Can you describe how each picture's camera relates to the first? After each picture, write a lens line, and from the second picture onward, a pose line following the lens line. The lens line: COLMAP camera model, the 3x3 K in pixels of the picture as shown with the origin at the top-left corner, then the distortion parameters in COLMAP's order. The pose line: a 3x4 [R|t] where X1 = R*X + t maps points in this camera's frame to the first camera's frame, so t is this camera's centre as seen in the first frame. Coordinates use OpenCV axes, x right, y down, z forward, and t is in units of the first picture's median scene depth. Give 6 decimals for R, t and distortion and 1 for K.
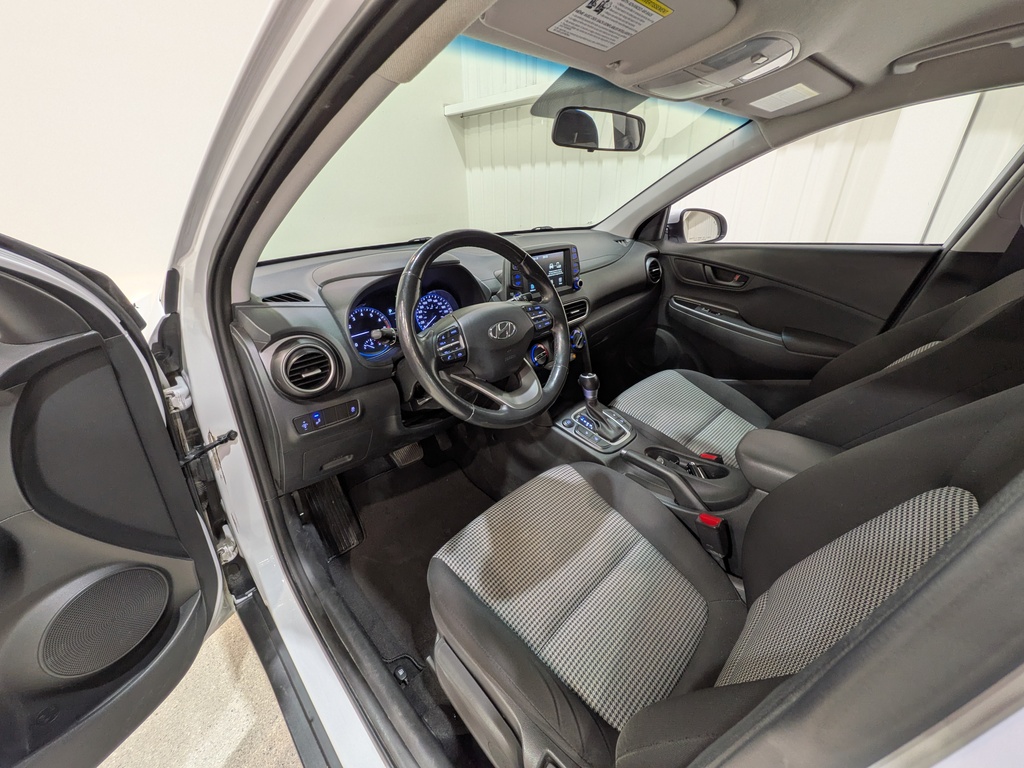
lens RADIAL K [[406.7, 0, 517.2], [0, 406.7, 382.8], [0, 0, 1]] dist [-0.001581, -0.000147]
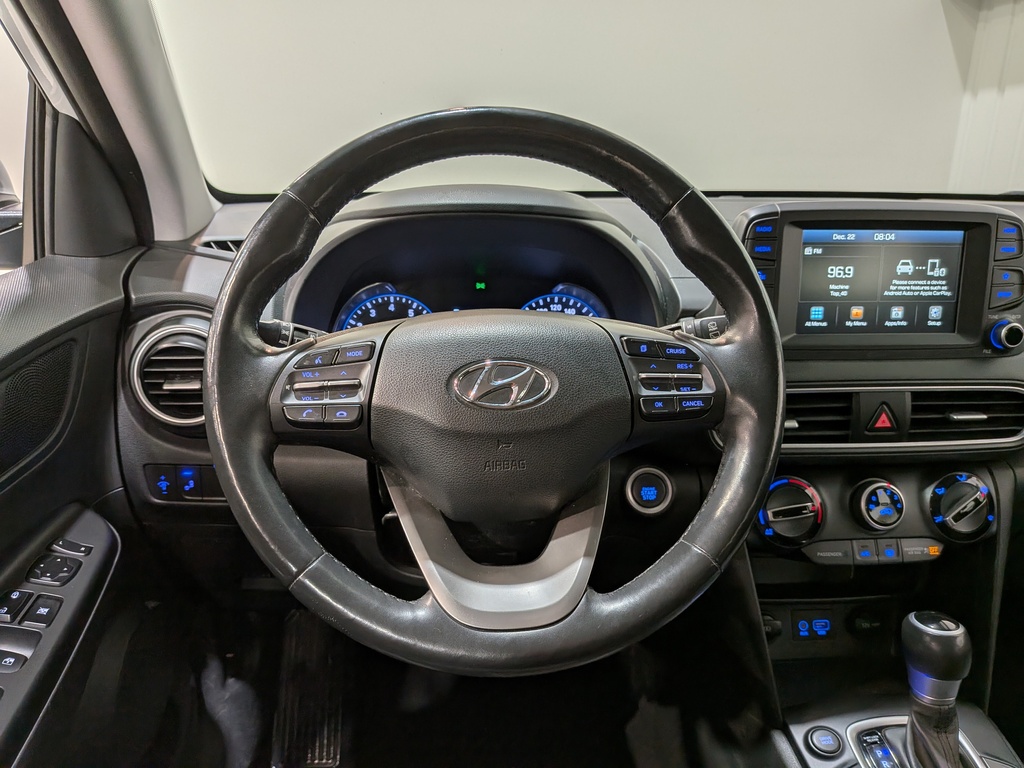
lens RADIAL K [[747.1, 0, 490.7], [0, 747.1, 400.9], [0, 0, 1]] dist [0.026866, -0.069566]
pose [[0.749062, 0.220534, -0.624716, 0.233143], [-0.296862, 0.954733, -0.018916, -0.066170], [0.592266, 0.199623, 0.780623, 0.329287]]
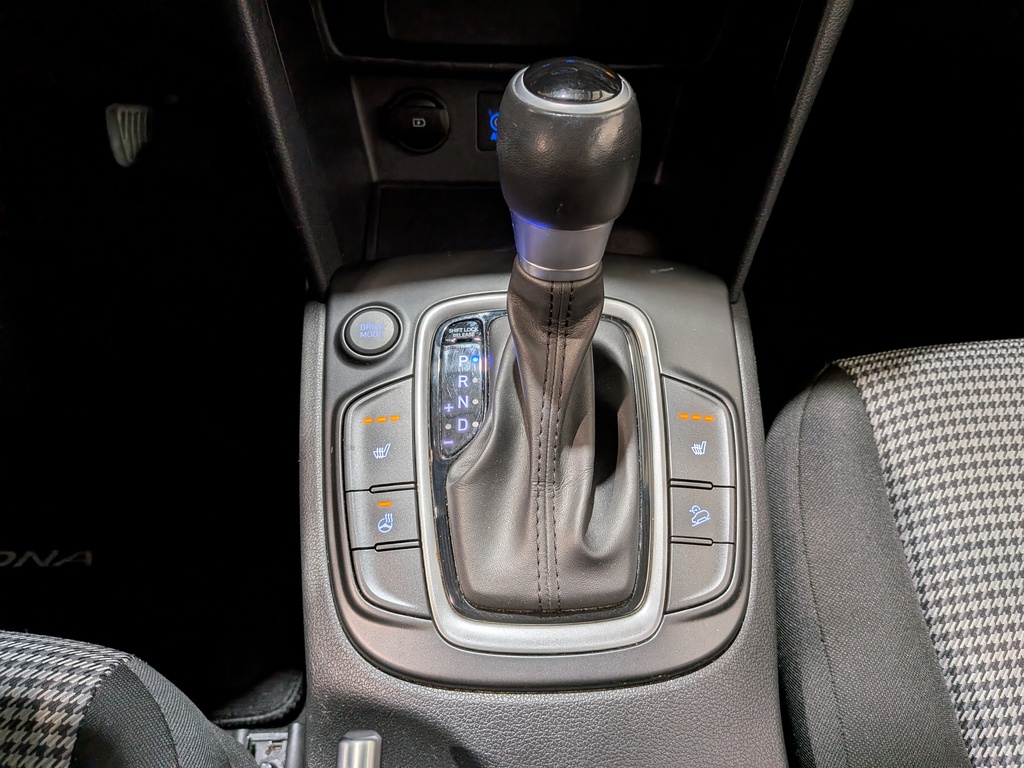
lens RADIAL K [[734.0, 0, 503.5], [0, 734.0, 384.0], [0, 0, 1]] dist [0.086243, -0.151643]
pose [[0.726324, 0.559862, -0.398759, 0.290698], [-0.331612, 0.793574, 0.510170, -0.052457], [0.602070, -0.238315, 0.762048, 0.786923]]
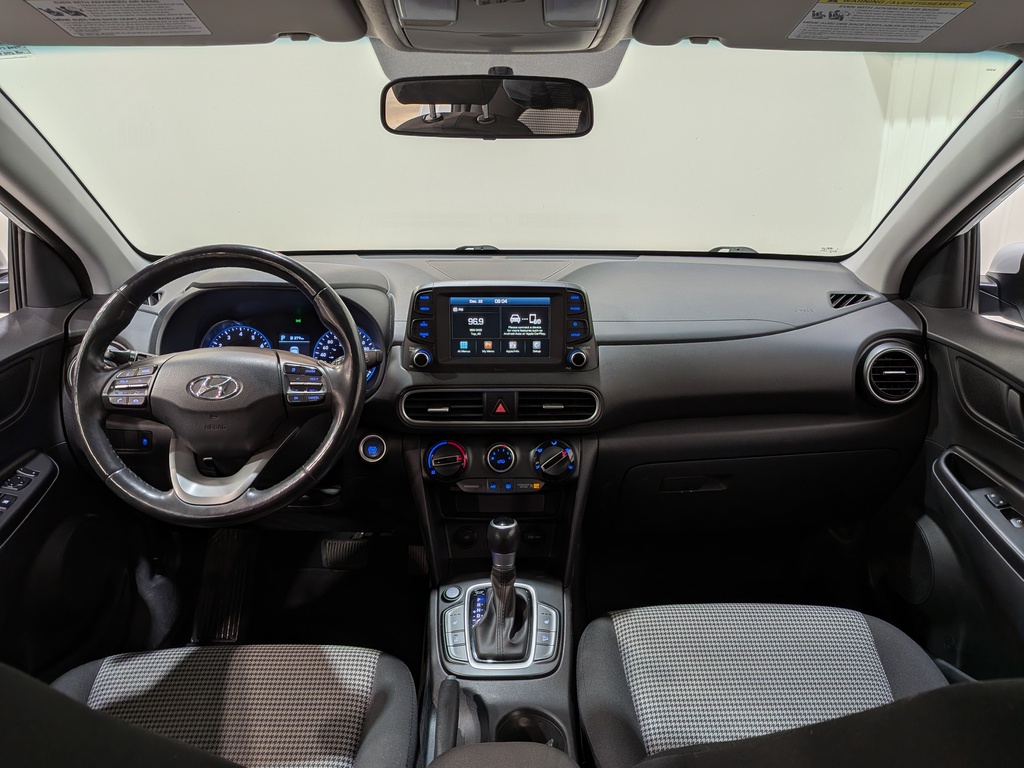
lens RADIAL K [[731.2, 0, 512.0], [0, 731.2, 384.0], [0, 0, 1]] dist [0.078057, -0.126691]
pose [[0.718178, 0.227578, -0.657593, 0.764031], [-0.310058, 0.950669, -0.009619, -0.183719], [0.622964, 0.210800, 0.753312, 0.234061]]
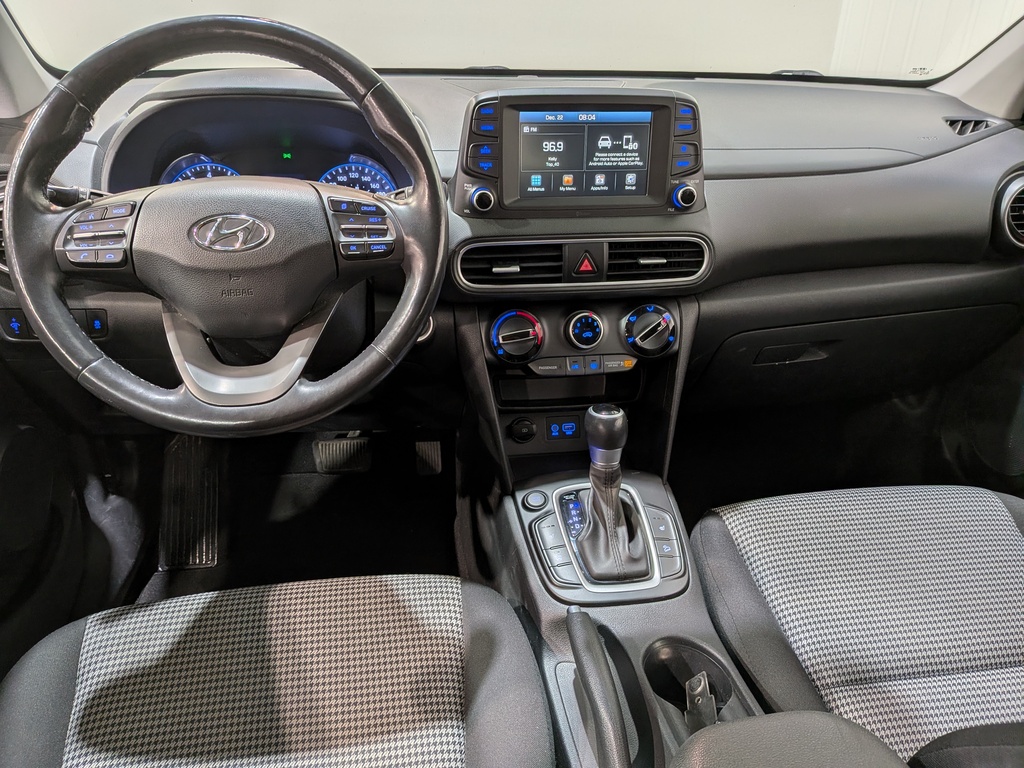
lens RADIAL K [[734.0, 0, 503.5], [0, 734.0, 384.0], [0, 0, 1]] dist [0.086243, -0.151643]
pose [[0.803499, 0.291779, -0.518897, 0.467288], [-0.281598, 0.954251, 0.100534, -0.090050], [0.524492, 0.065341, 0.848905, 0.292377]]
